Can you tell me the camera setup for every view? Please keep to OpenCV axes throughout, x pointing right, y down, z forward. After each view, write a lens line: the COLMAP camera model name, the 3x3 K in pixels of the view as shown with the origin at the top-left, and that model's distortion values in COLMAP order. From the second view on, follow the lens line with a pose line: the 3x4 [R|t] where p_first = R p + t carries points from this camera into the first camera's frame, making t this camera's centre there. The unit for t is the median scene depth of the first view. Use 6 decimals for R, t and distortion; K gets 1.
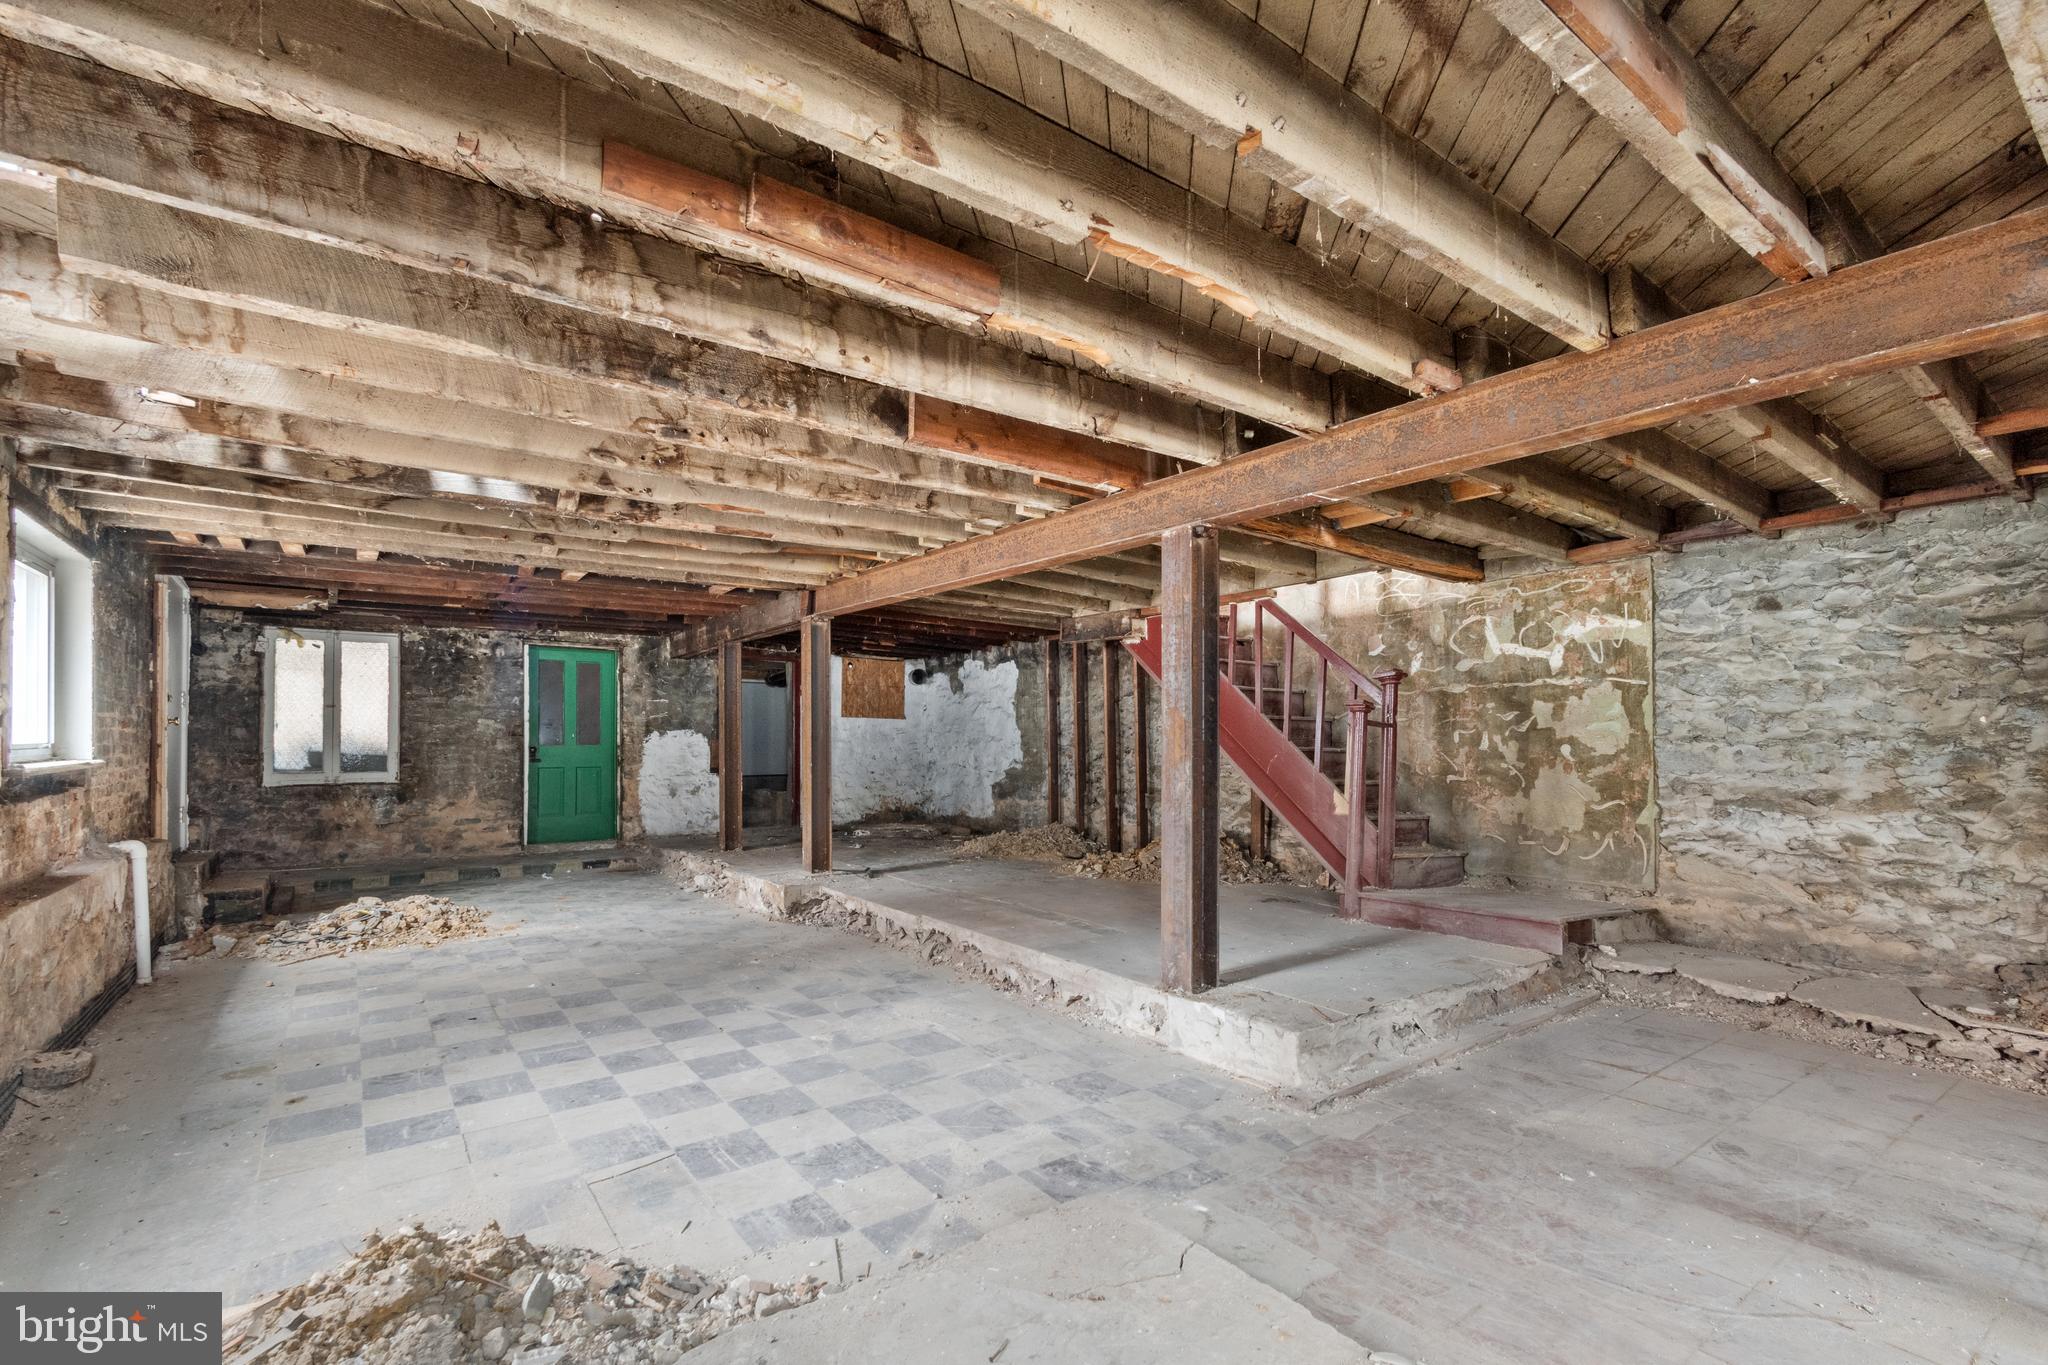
lens RADIAL K [[923.8, 0, 1033.7], [0, 923.8, 735.6], [0, 0, 1]] dist [-0.002839, -0.000159]
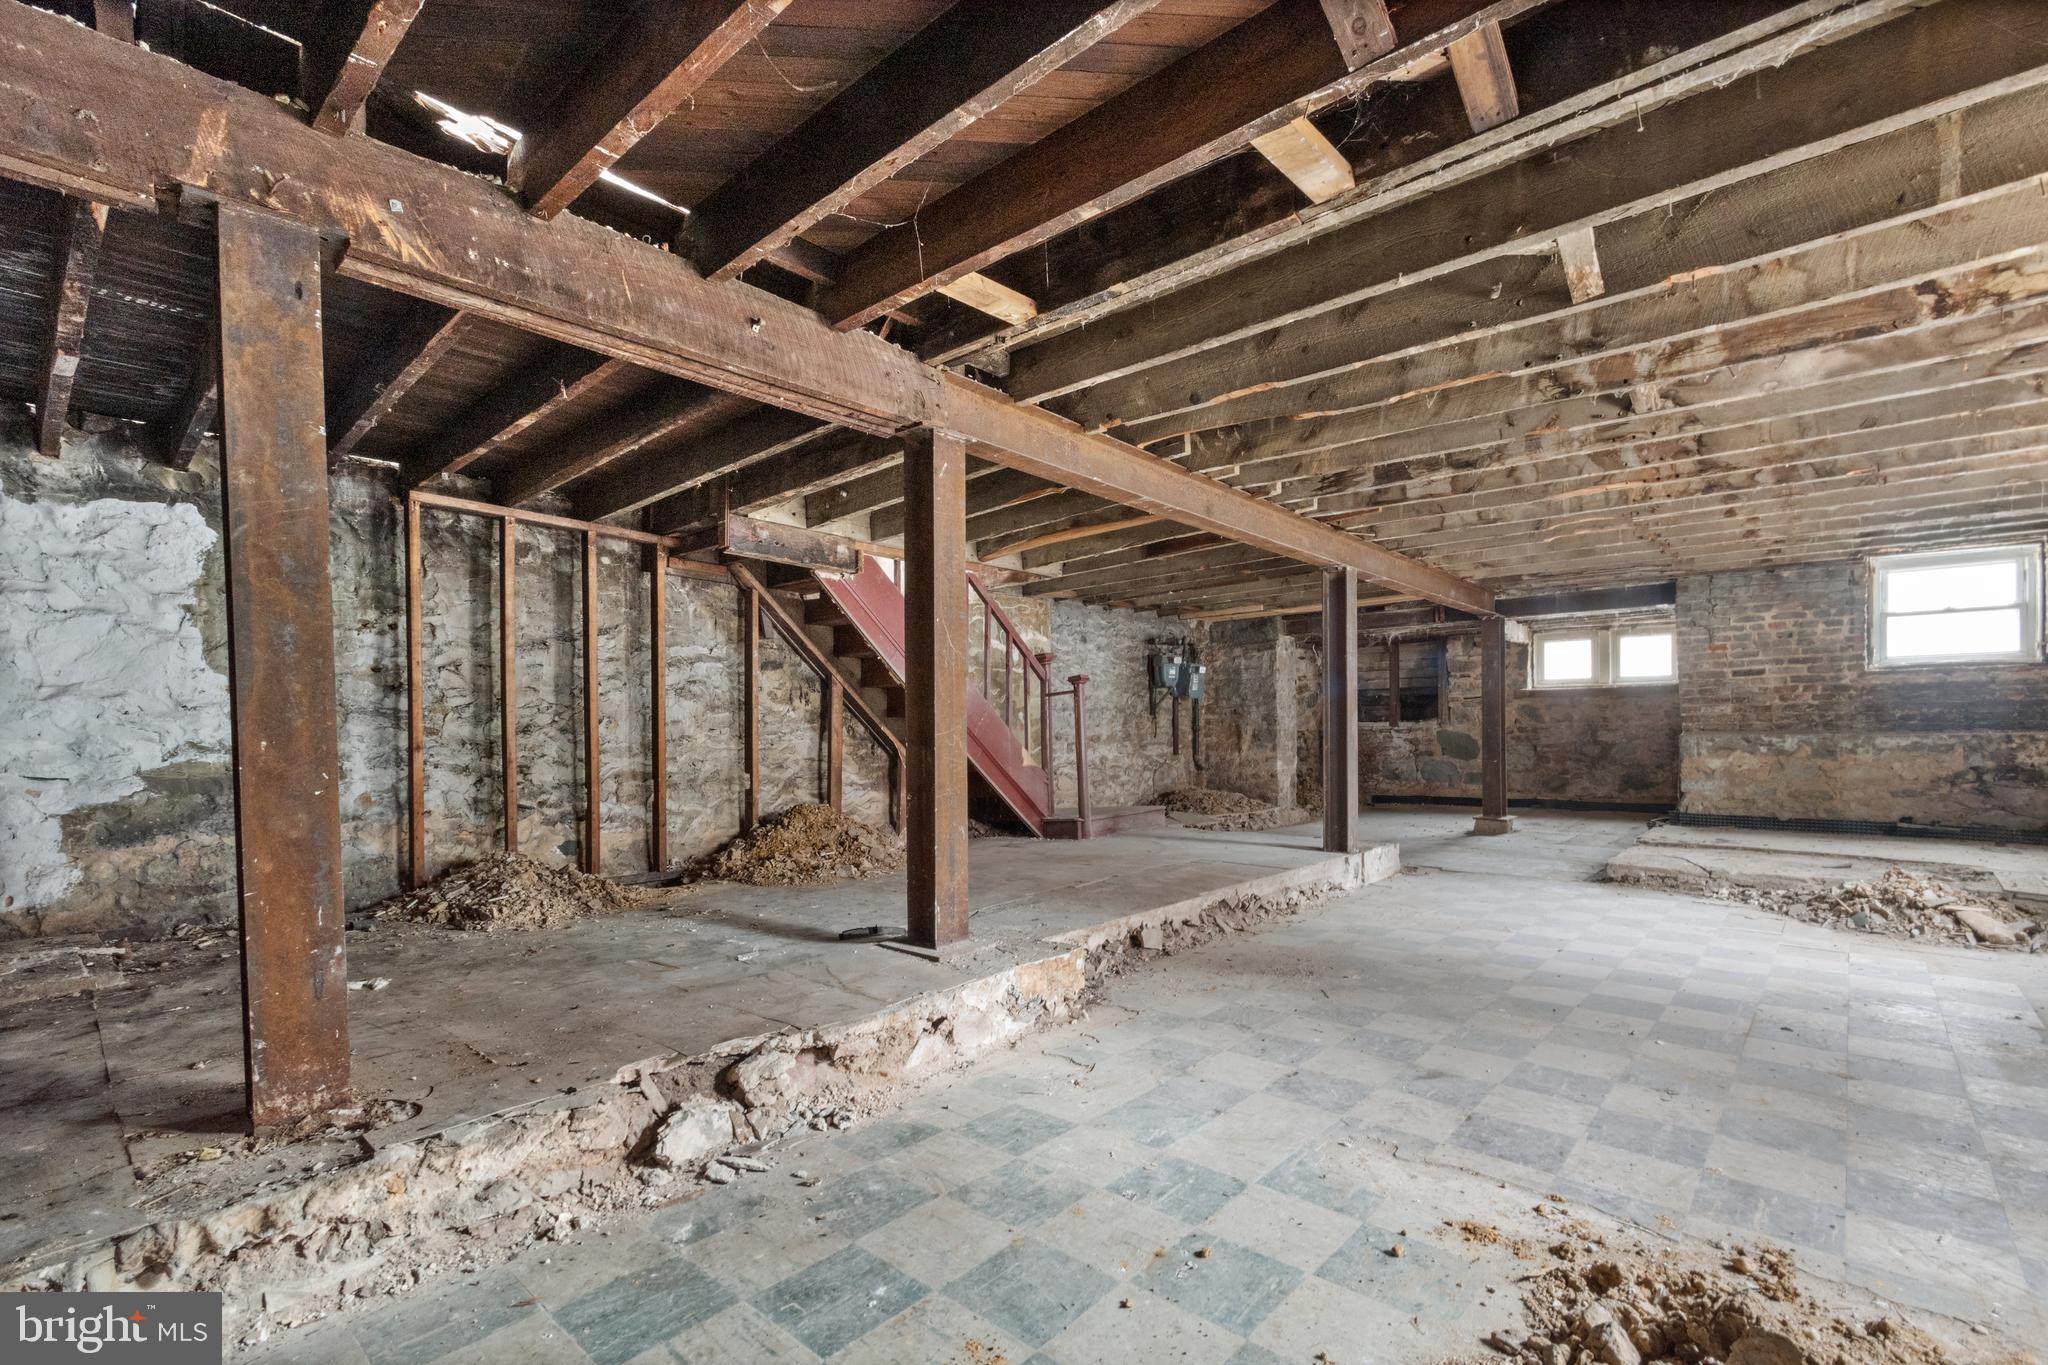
lens RADIAL K [[923.8, 0, 1012.3], [0, 923.8, 735.9], [0, 0, 1]] dist [-0.002839, -0.000159]
pose [[-0.194242, -0.007527, 0.980925, -0.659580], [0.001909, 0.999966, 0.008051, 0.026682], [-0.980952, 0.003436, -0.194221, 0.947252]]
